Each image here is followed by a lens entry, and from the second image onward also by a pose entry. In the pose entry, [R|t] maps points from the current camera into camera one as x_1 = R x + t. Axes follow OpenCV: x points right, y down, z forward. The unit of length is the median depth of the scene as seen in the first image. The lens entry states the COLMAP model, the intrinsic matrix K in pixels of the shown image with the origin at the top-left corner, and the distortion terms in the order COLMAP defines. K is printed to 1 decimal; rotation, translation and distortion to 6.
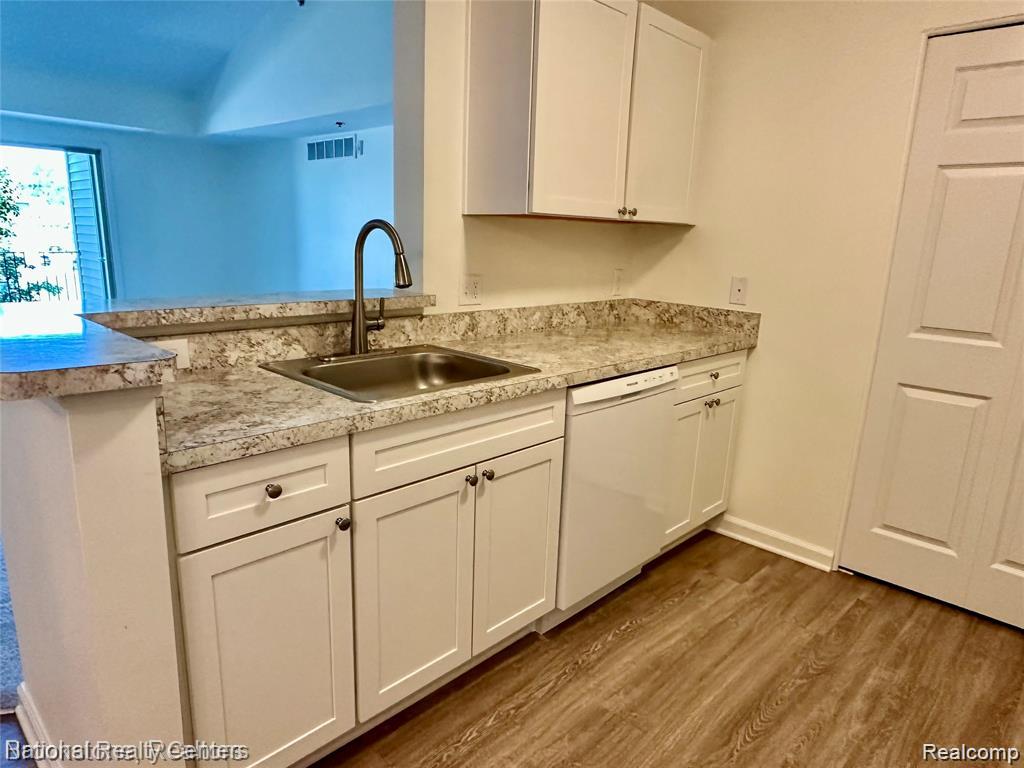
lens RADIAL K [[644.5, 0, 515.4], [0, 644.5, 401.9], [0, 0, 1]] dist [-0.003929, -0.001476]
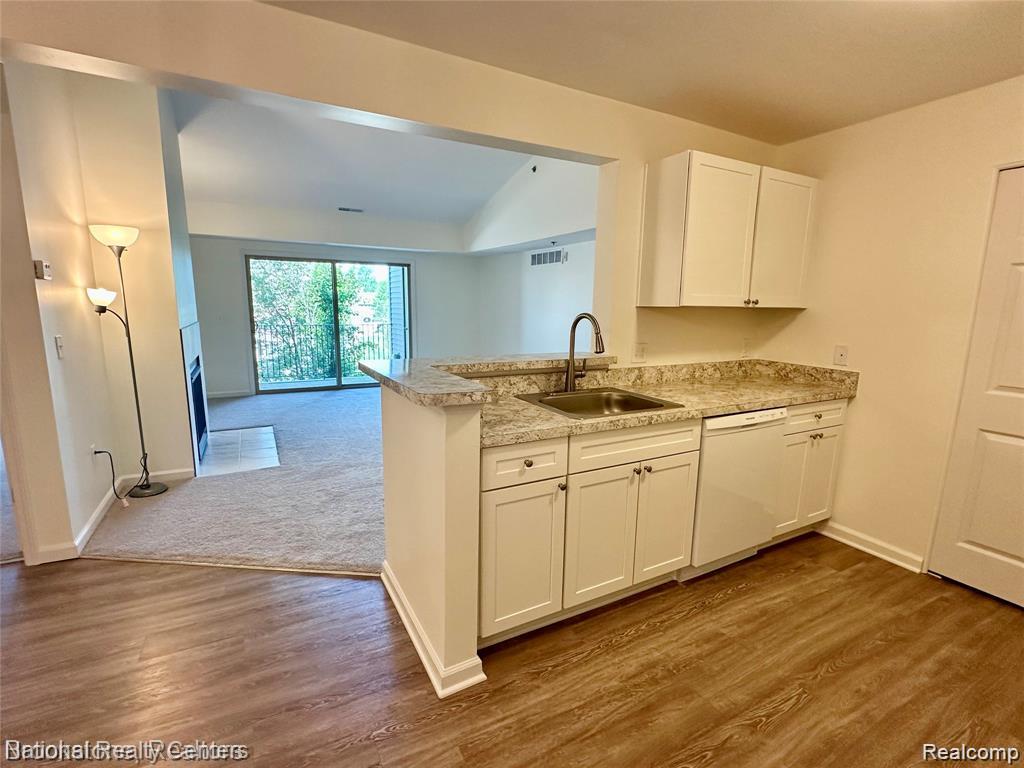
lens RADIAL K [[483.8, 0, 512.0], [0, 483.8, 384.0], [0, 0, 1]] dist [-0.003895, 0.000872]
pose [[0.950334, 0.030360, -0.309748, 0.002777], [-0.059332, 0.994652, -0.084544, 0.020227], [0.305524, 0.098723, 0.947053, -0.229709]]
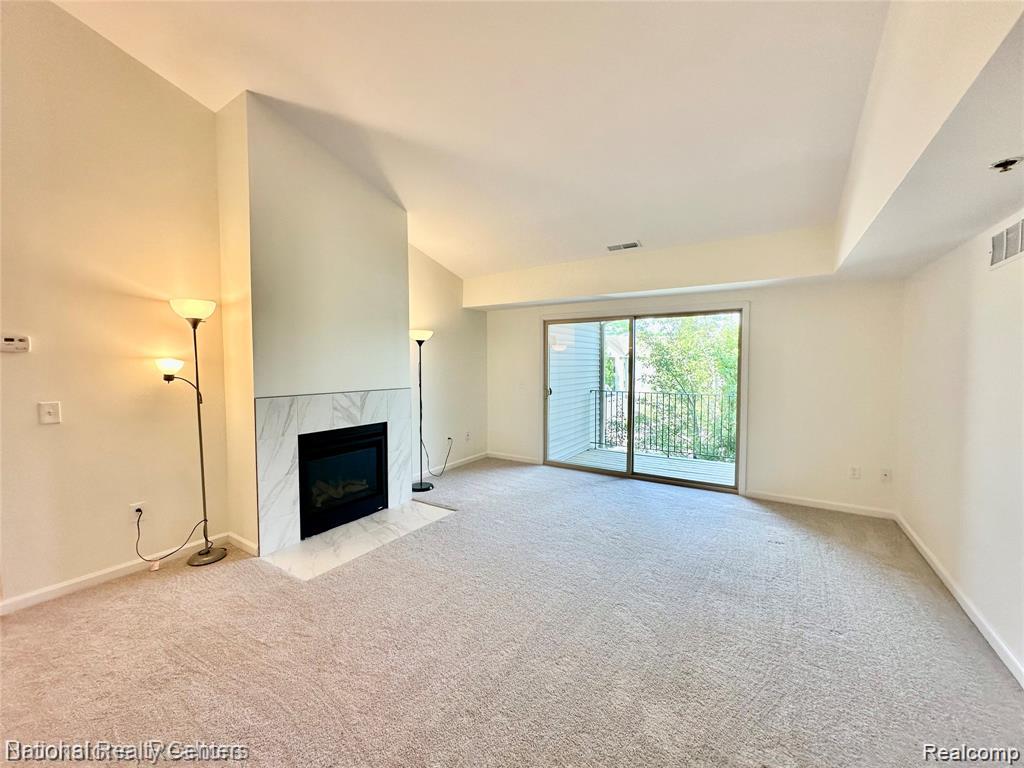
lens RADIAL K [[409.4, 0, 512.0], [0, 409.4, 384.0], [0, 0, 1]] dist [-0.001106, -0.000016]
pose [[0.185429, 0.012743, -0.982575, -0.118022], [-0.239373, 0.970381, -0.032589, -0.453378], [0.953057, 0.241245, 0.182987, 1.561288]]
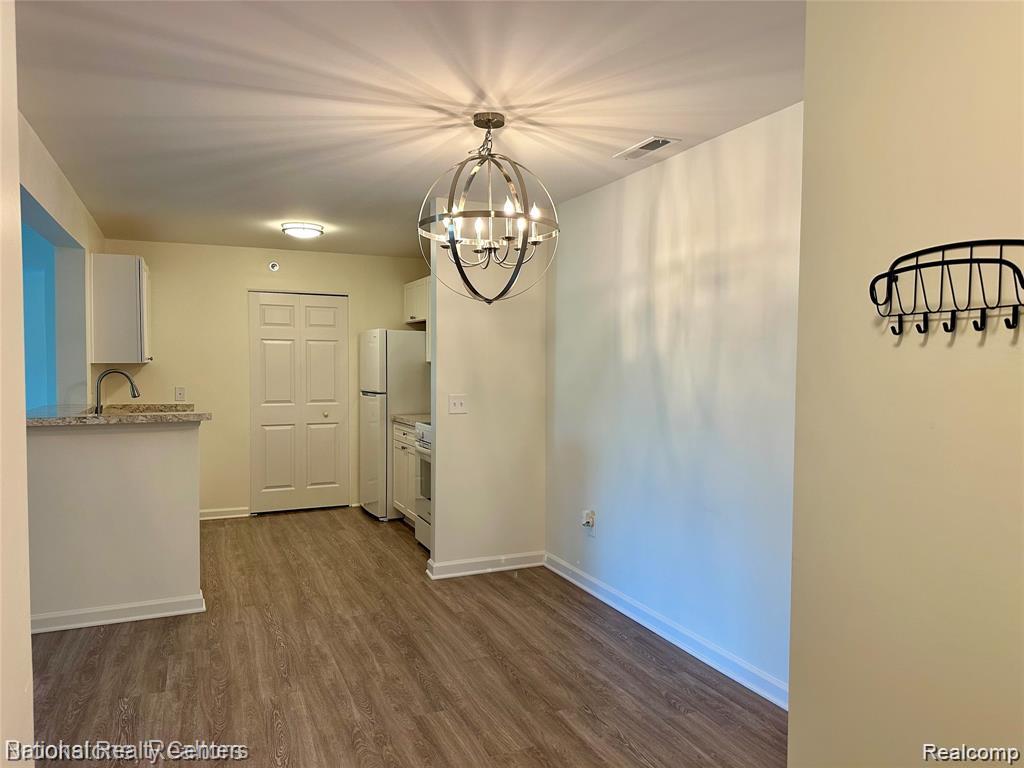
lens RADIAL K [[709.8, 0, 512.0], [0, 709.8, 384.0], [0, 0, 1]] dist [-0.000532, -0.000117]
pose [[0.385055, -0.060912, 0.920881, -1.649129], [0.236960, 0.970894, -0.034862, 0.151146], [-0.891955, 0.231636, 0.388281, -1.004110]]
